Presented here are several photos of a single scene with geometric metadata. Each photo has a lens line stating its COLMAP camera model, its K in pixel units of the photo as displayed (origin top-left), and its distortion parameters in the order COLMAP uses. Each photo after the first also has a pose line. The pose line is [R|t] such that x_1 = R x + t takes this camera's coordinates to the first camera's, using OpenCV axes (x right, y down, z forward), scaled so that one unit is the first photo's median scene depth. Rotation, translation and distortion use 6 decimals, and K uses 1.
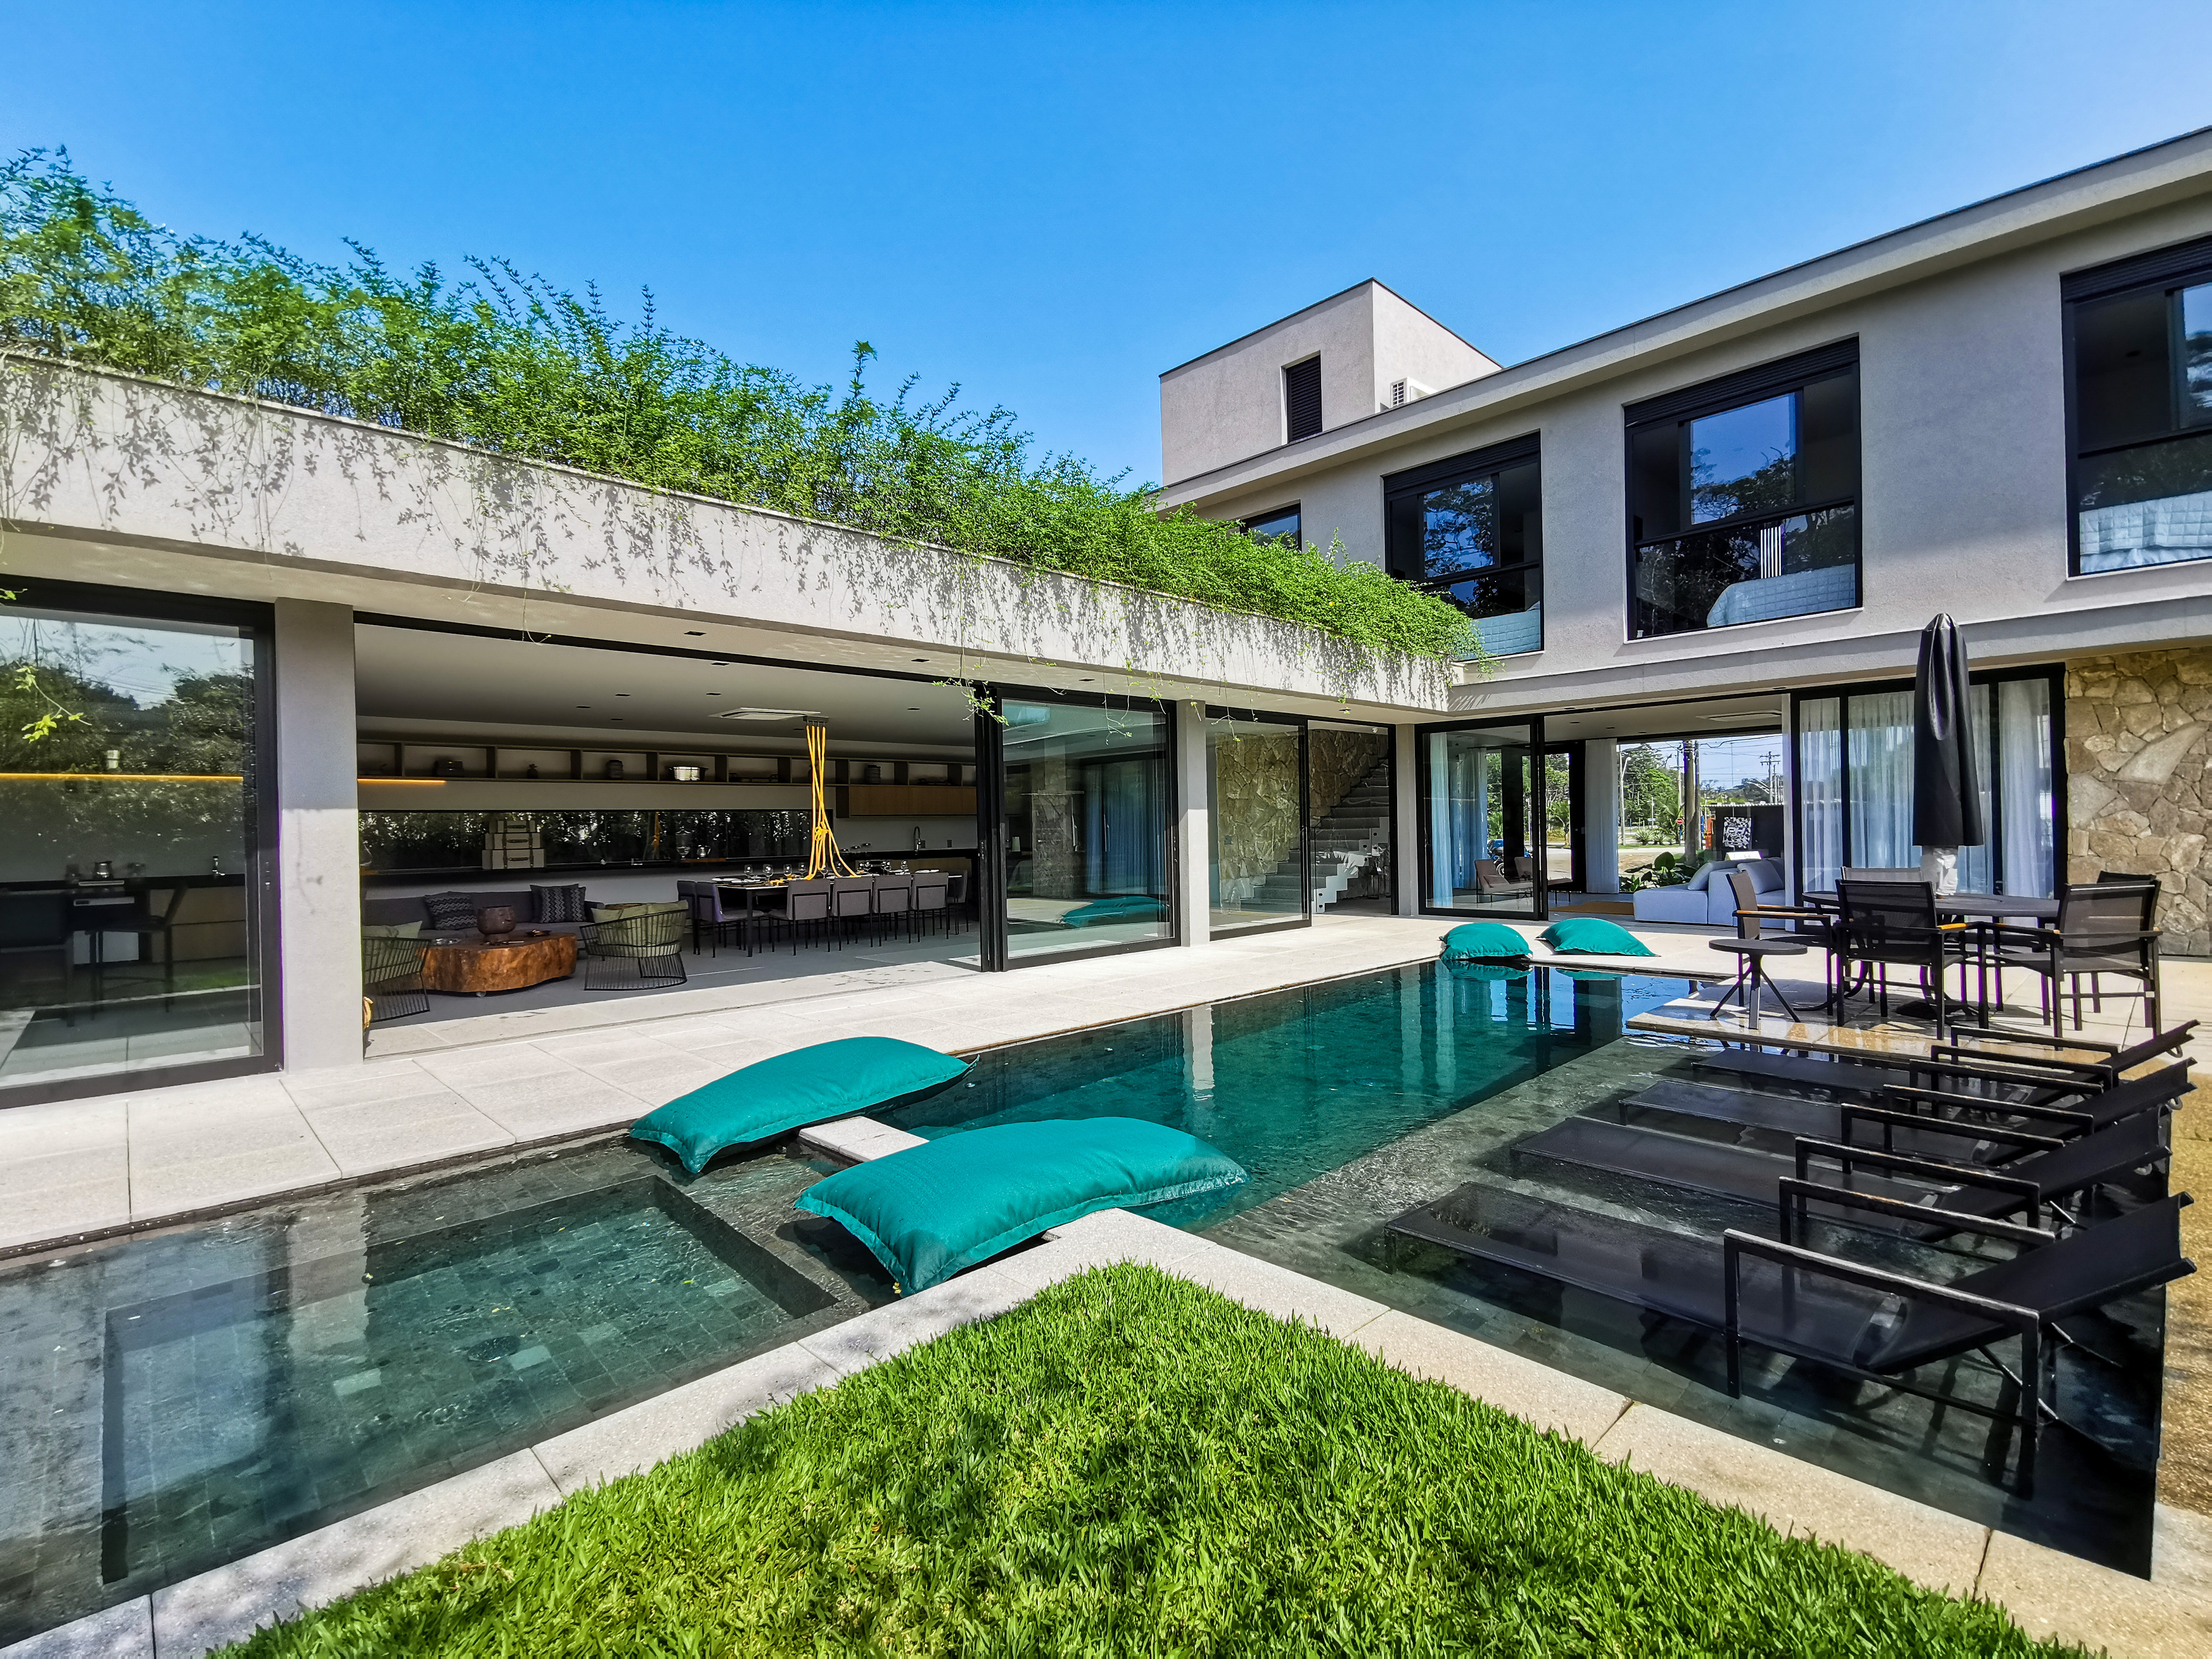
lens RADIAL K [[1014.8, 0, 1097.2], [0, 1014.8, 820.6], [0, 0, 1]] dist [0.019922, -0.008934]
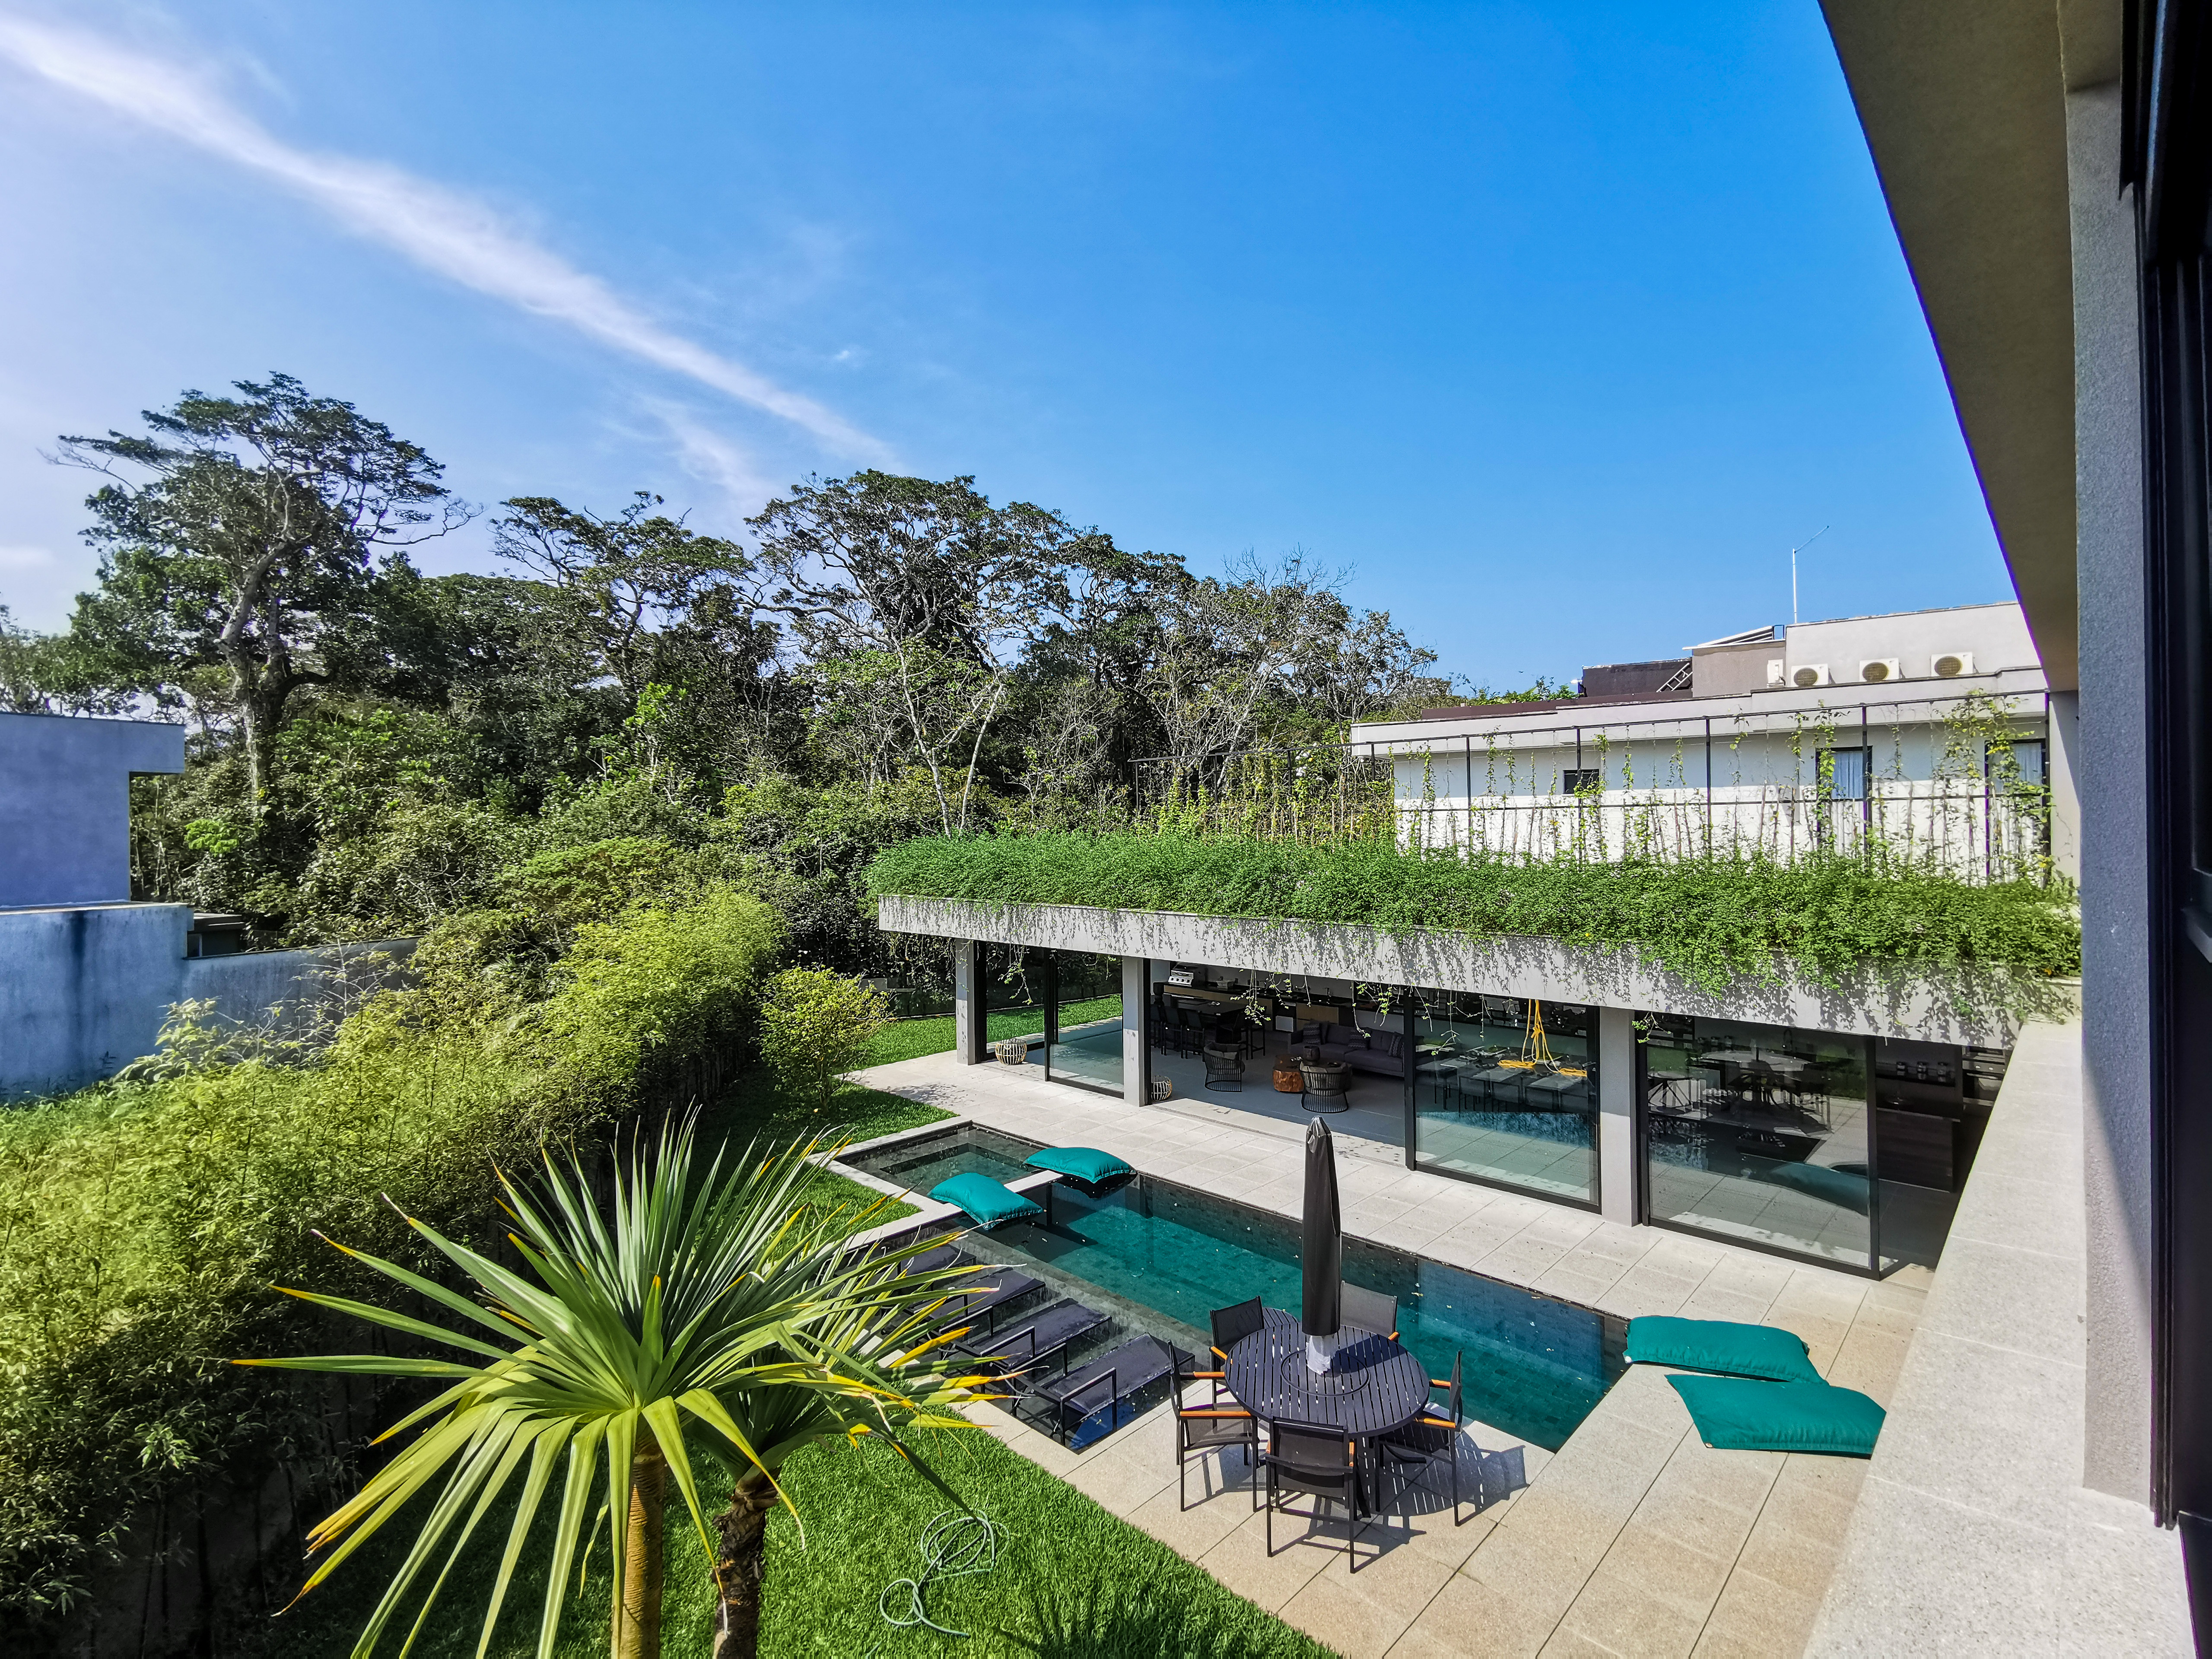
lens RADIAL K [[1014.8, 0, 1111.2], [0, 1014.8, 829.0], [0, 0, 1]] dist [0.019922, -0.008934]
pose [[0.053387, 0.017830, -0.998415, 1.425254], [0.015918, 0.999698, 0.018704, -0.407713], [0.998447, -0.016891, 0.053087, 0.531285]]
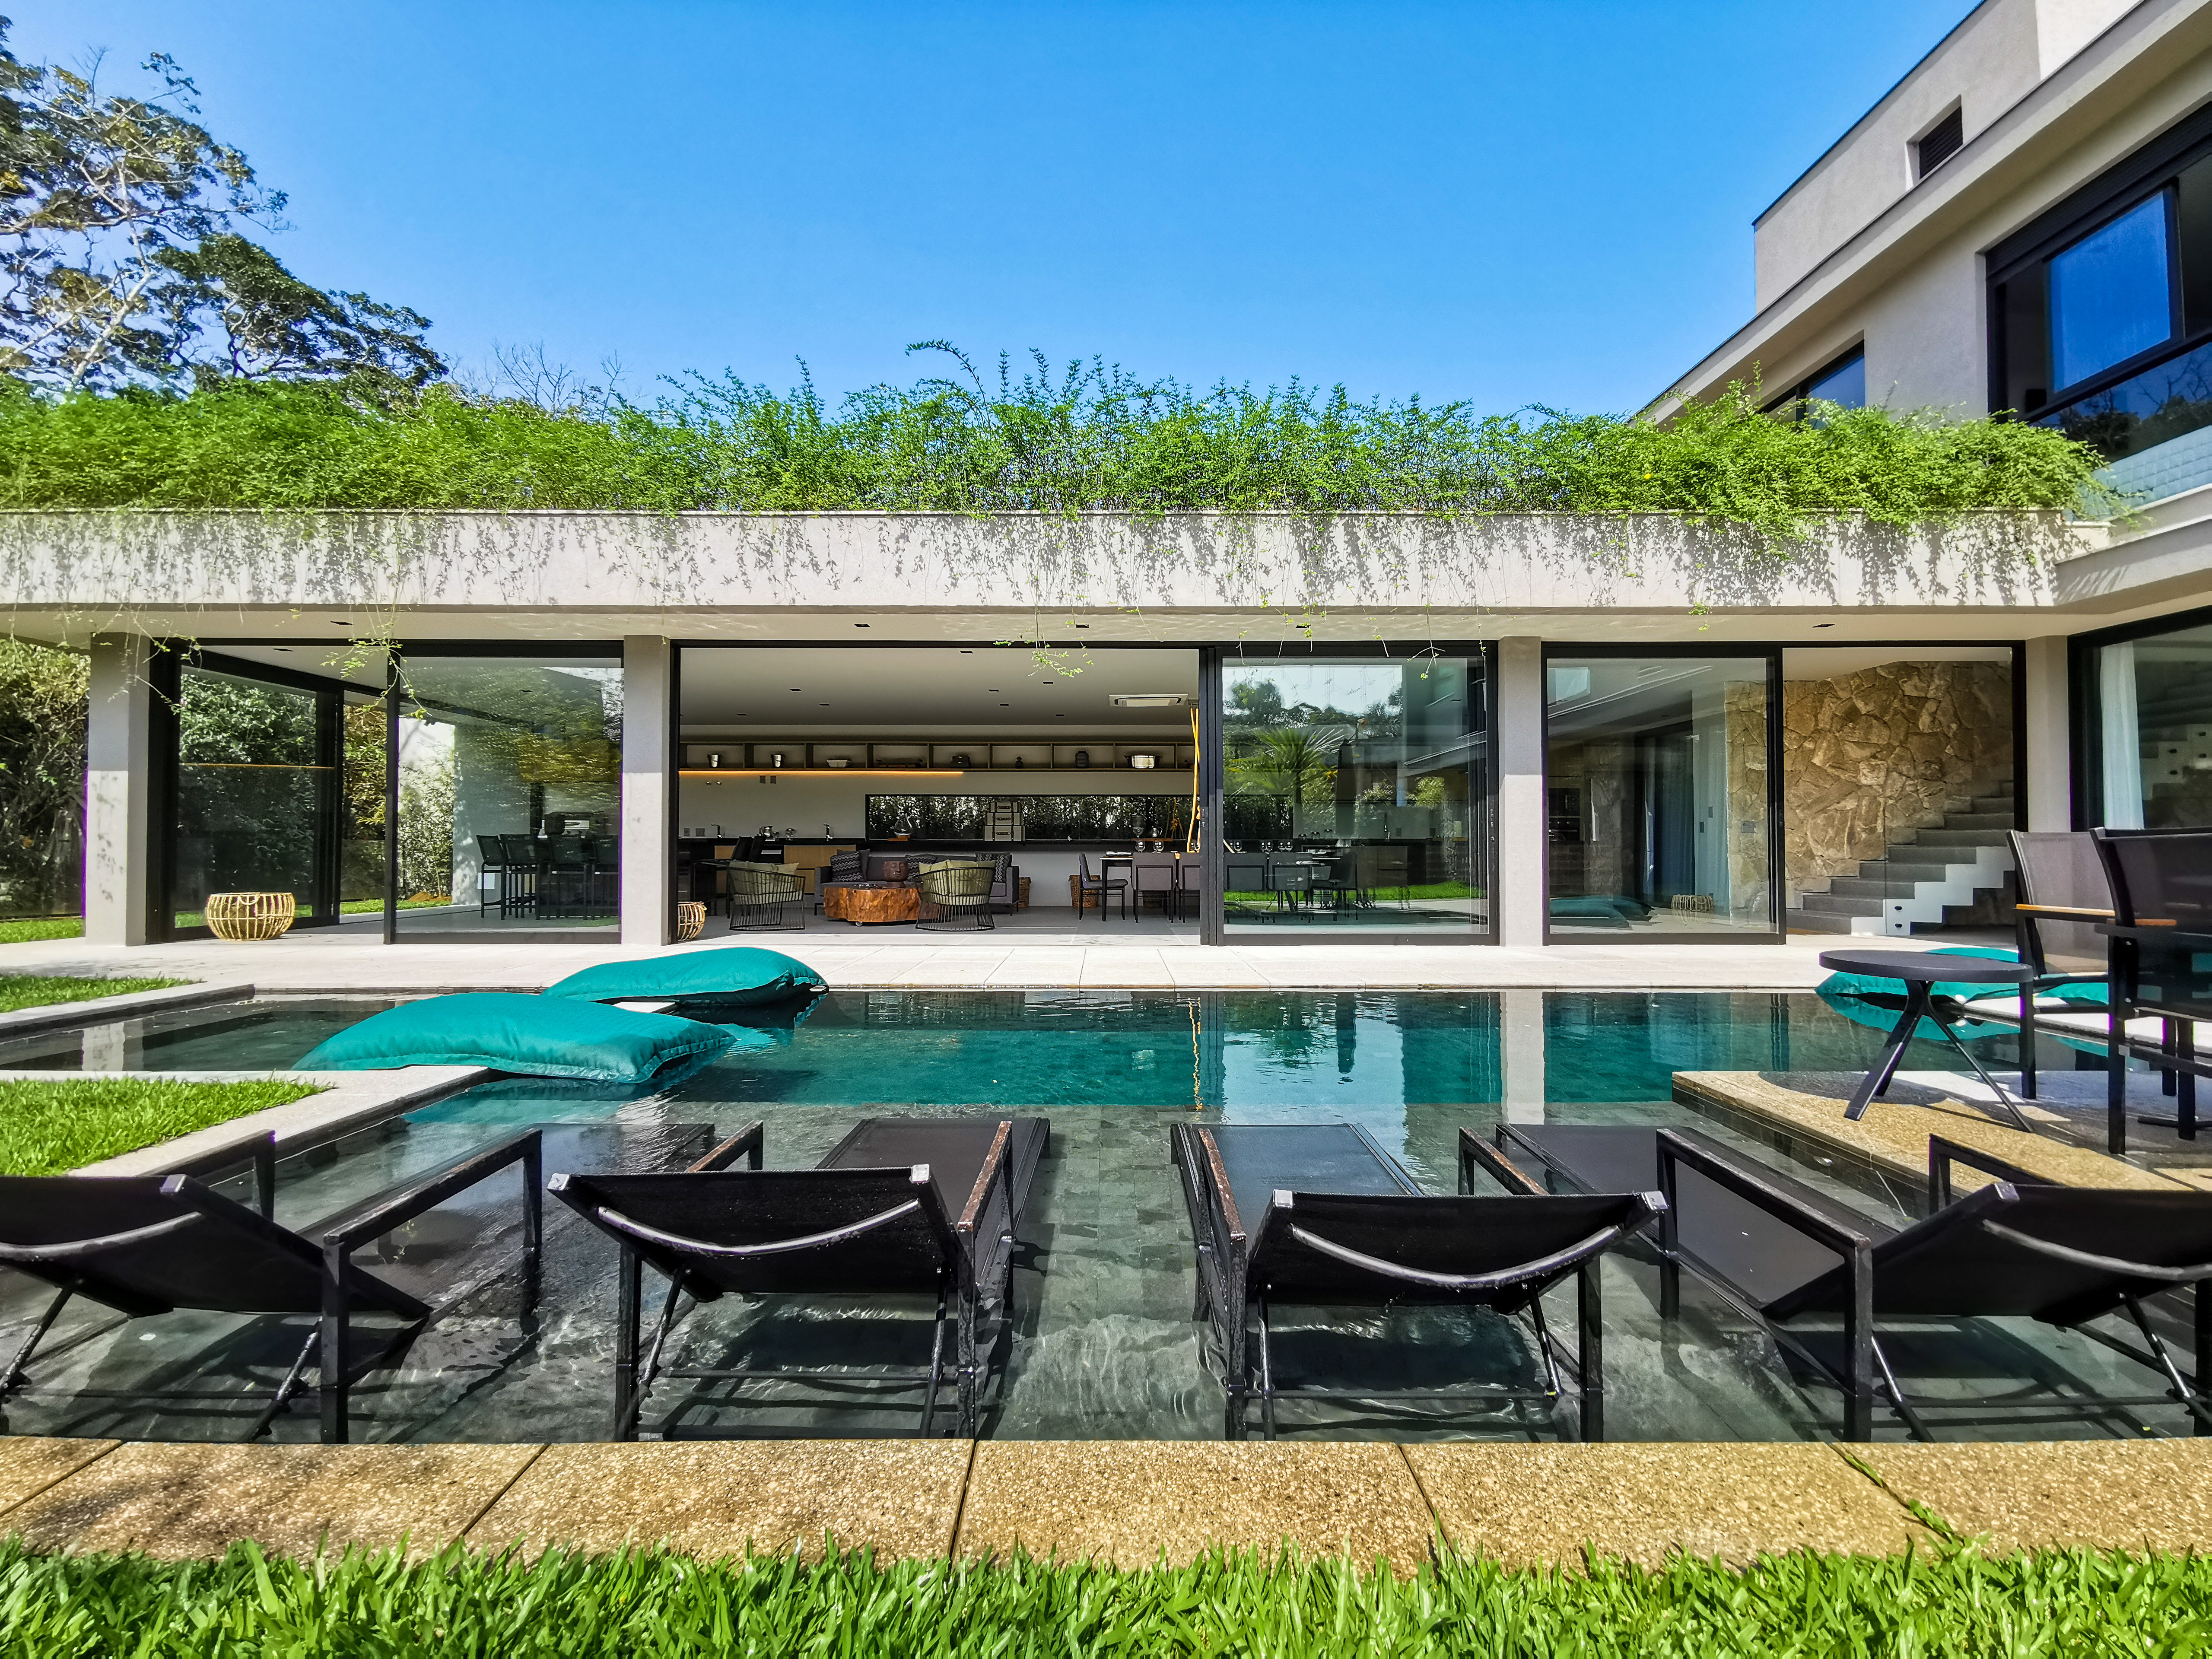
lens RADIAL K [[1014.8, 0, 1105.2], [0, 1014.8, 827.9], [0, 0, 1]] dist [0.019922, -0.008934]
pose [[0.727297, 0.004942, -0.686305, 0.512993], [-0.009475, 0.999951, -0.002840, 0.045819], [0.686257, 0.008568, 0.727309, 0.251470]]
